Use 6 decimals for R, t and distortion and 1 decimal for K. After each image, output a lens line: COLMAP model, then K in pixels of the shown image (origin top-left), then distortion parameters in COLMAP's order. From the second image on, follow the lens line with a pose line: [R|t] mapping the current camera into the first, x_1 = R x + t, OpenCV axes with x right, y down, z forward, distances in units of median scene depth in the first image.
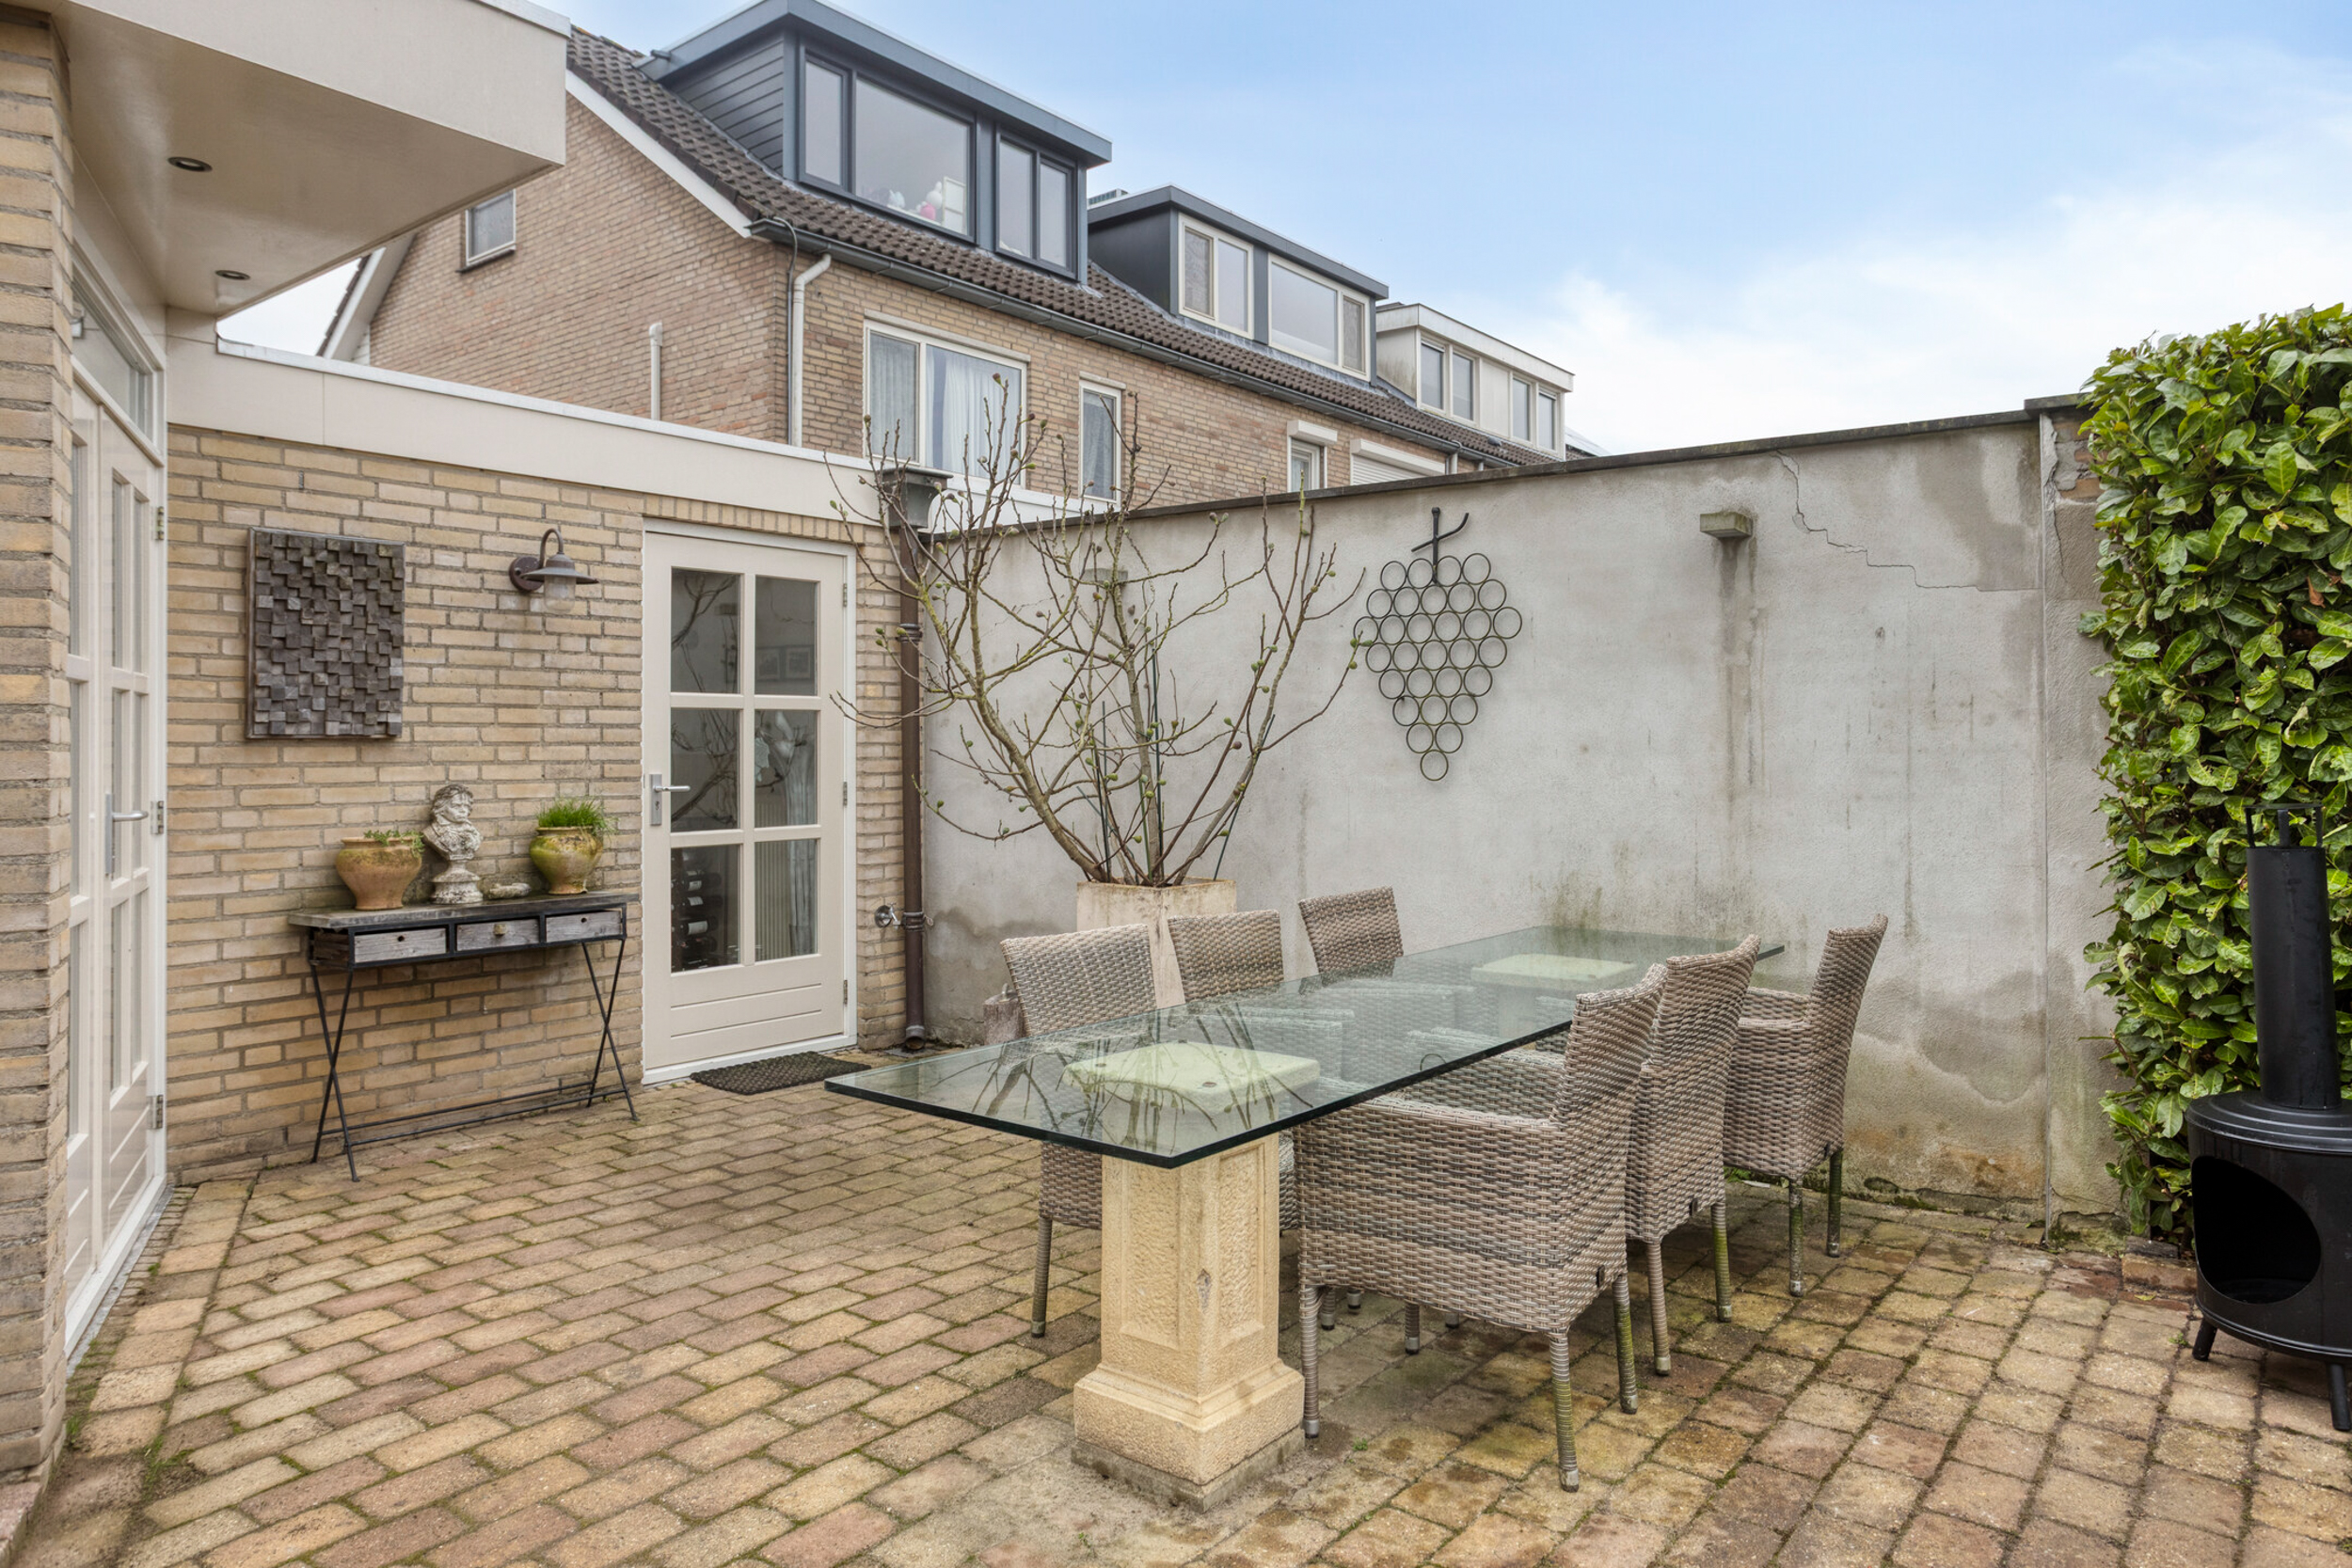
lens RADIAL K [[1483.2, 0, 1171.8], [0, 1483.2, 709.3], [0, 0, 1]] dist [0.004647, 0.002605]
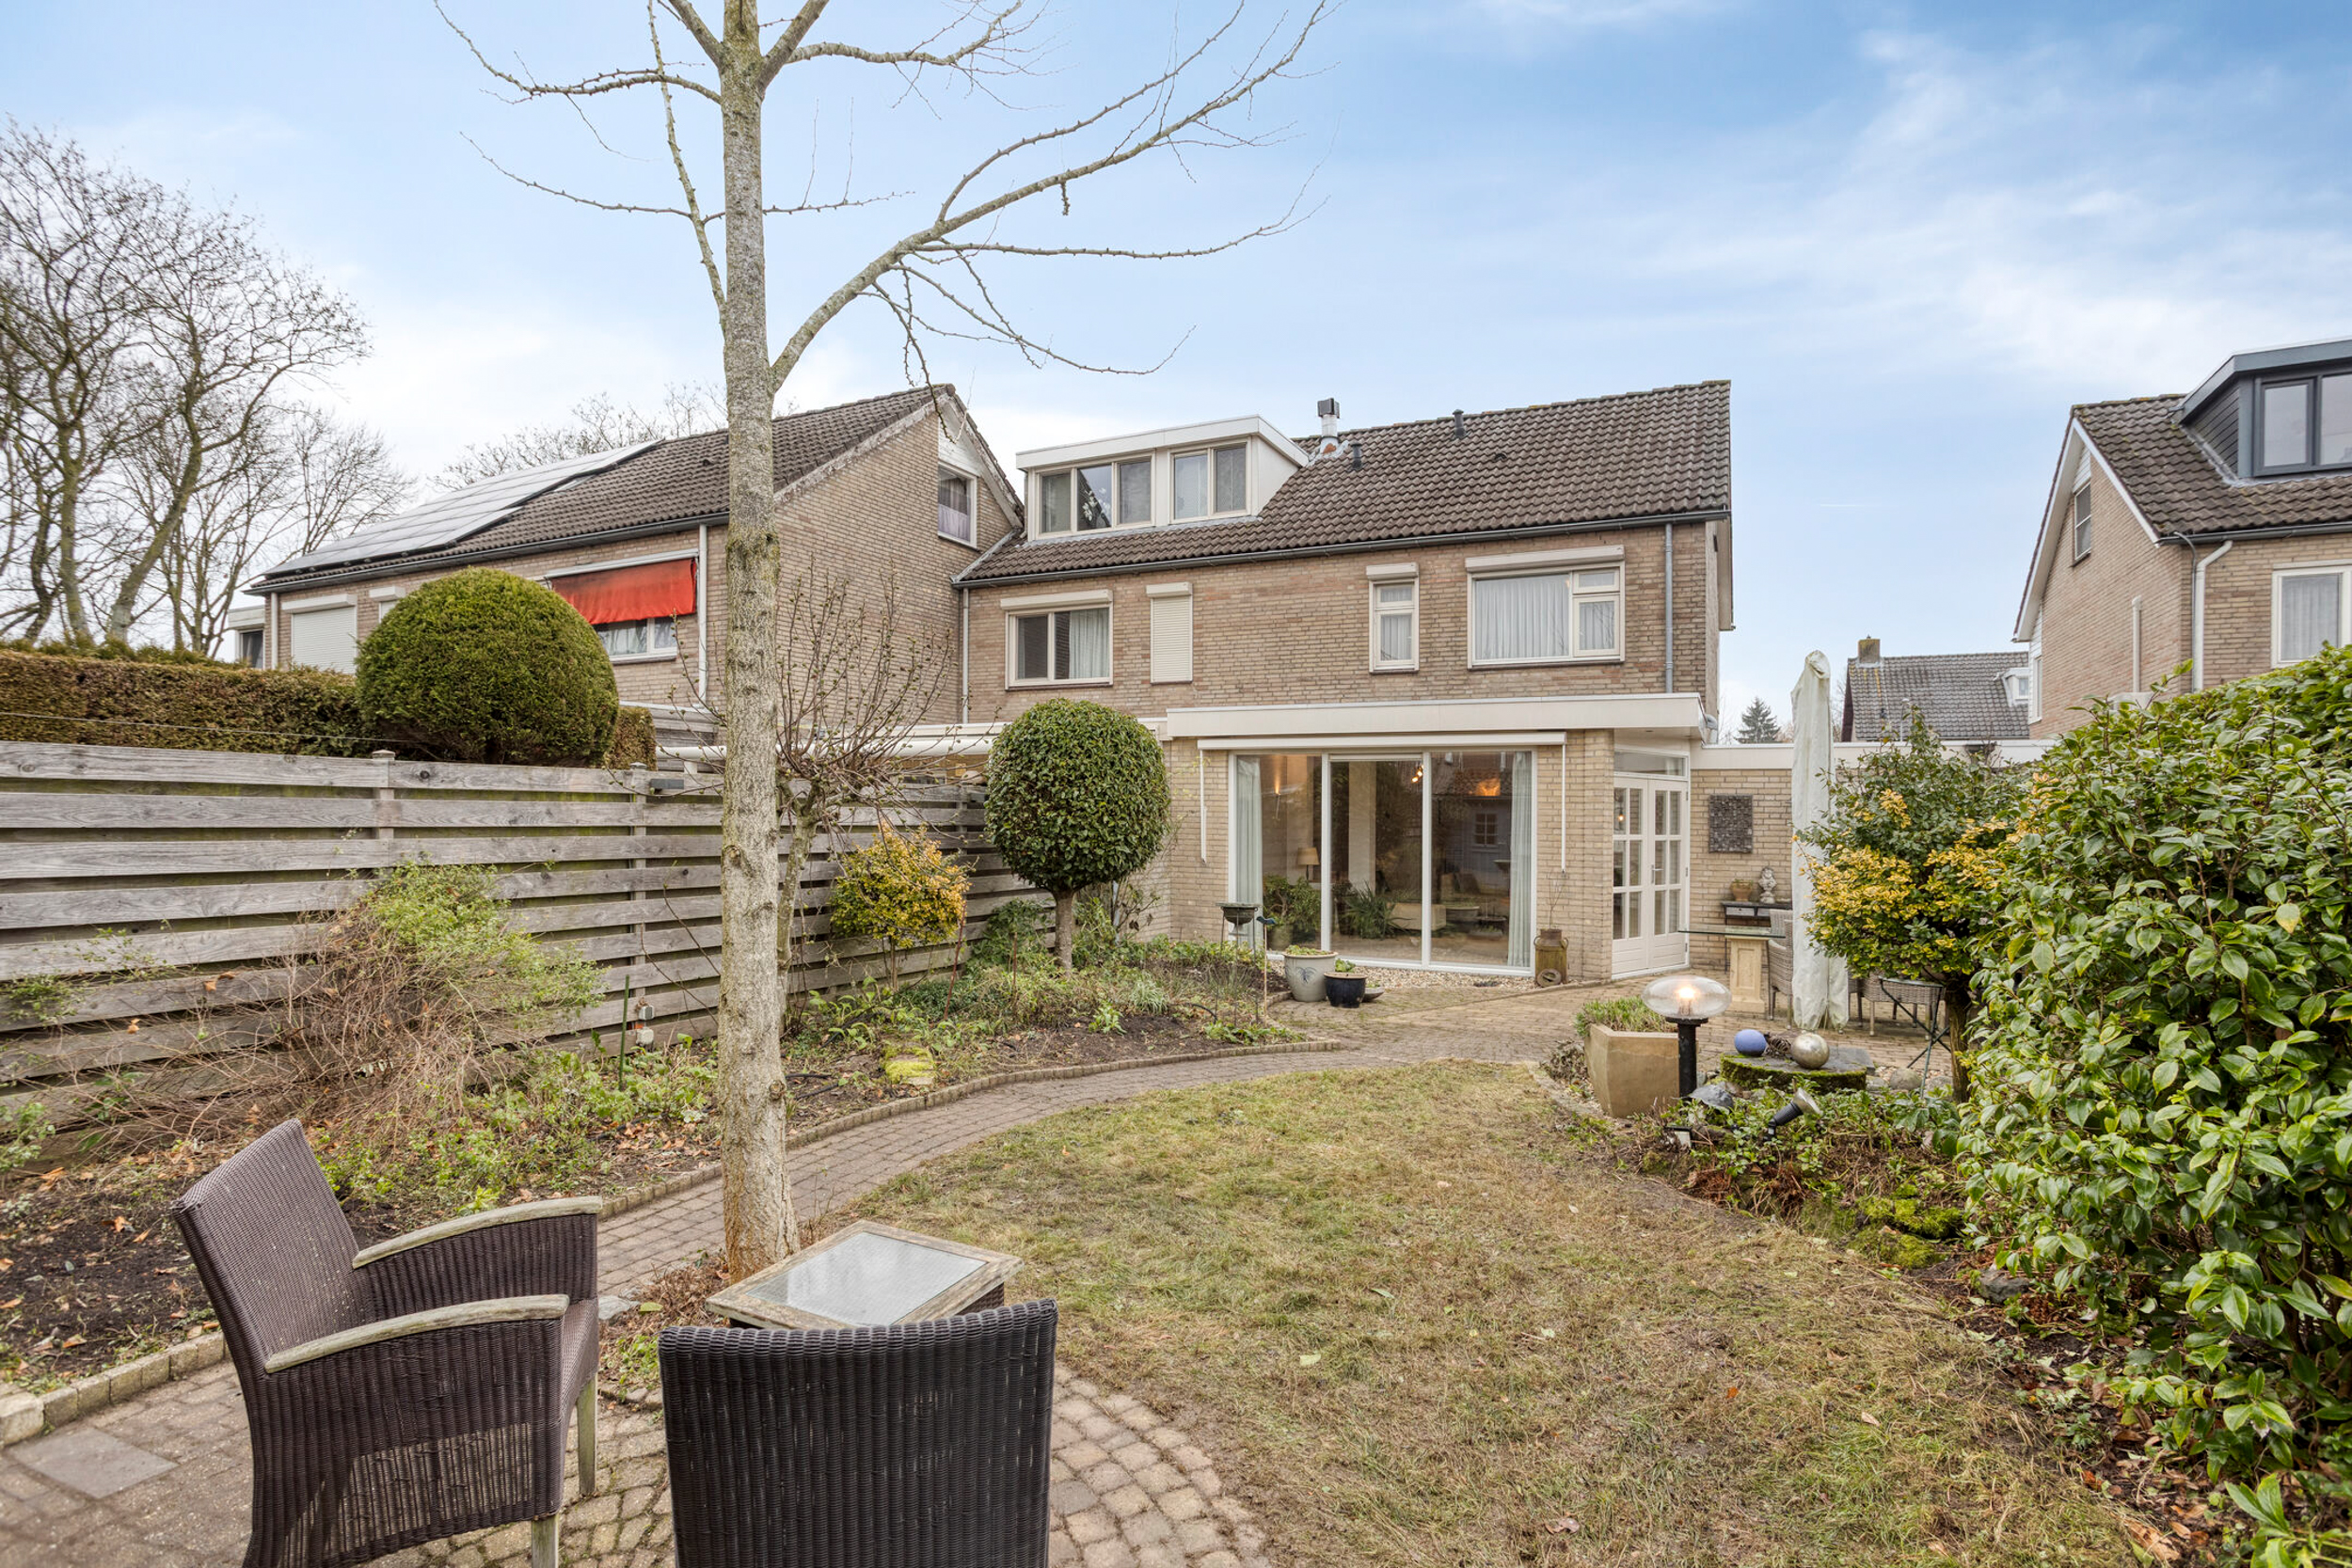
lens RADIAL K [[1175.5, 0, 1176.0], [0, 1175.5, 784.0], [0, 0, 1]] dist [-0.043168, 0.032771]
pose [[0.220461, -0.026960, -0.975023, 1.332543], [0.010006, 0.999628, -0.025378, -0.061653], [0.975344, -0.004161, 0.220649, -0.647283]]
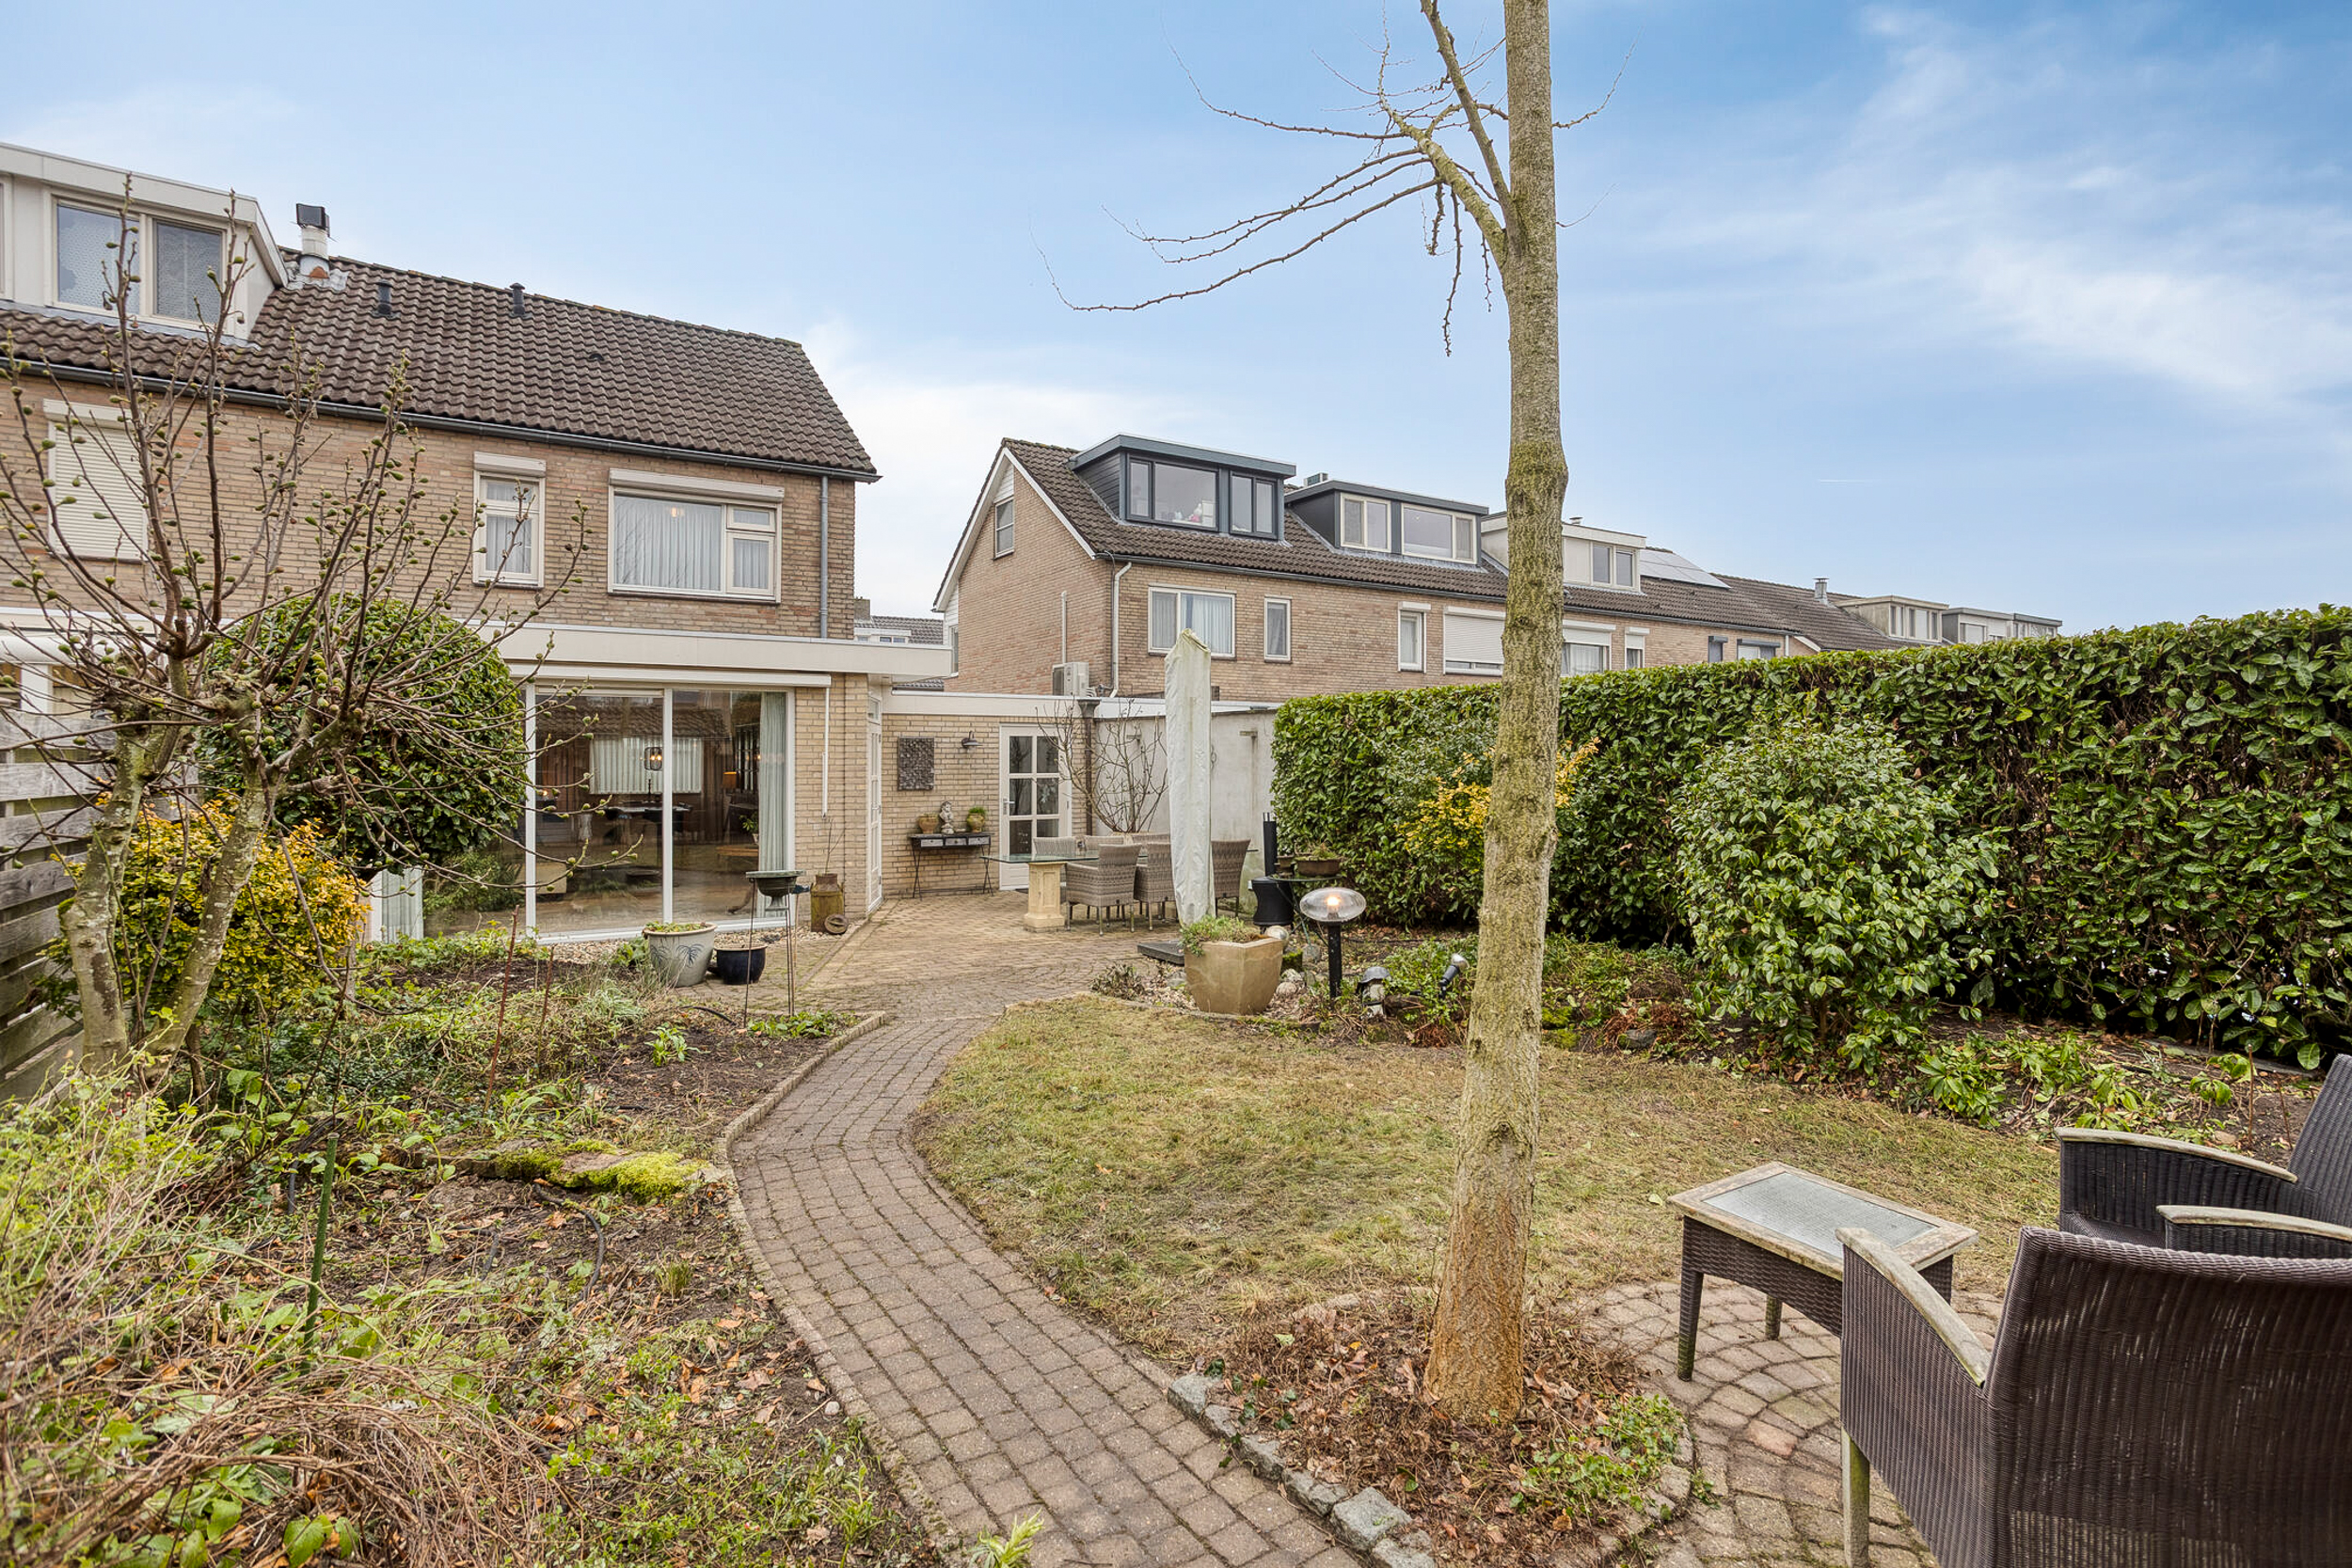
lens RADIAL K [[1158.5, 0, 1178.5], [0, 1158.5, 694.5], [0, 0, 1]] dist [0.015545, 0.000910]
pose [[0.943375, -0.021212, -0.331050, 0.787328], [0.010363, 0.999351, -0.034502, -0.084754], [0.331567, 0.029118, 0.942982, -1.186469]]
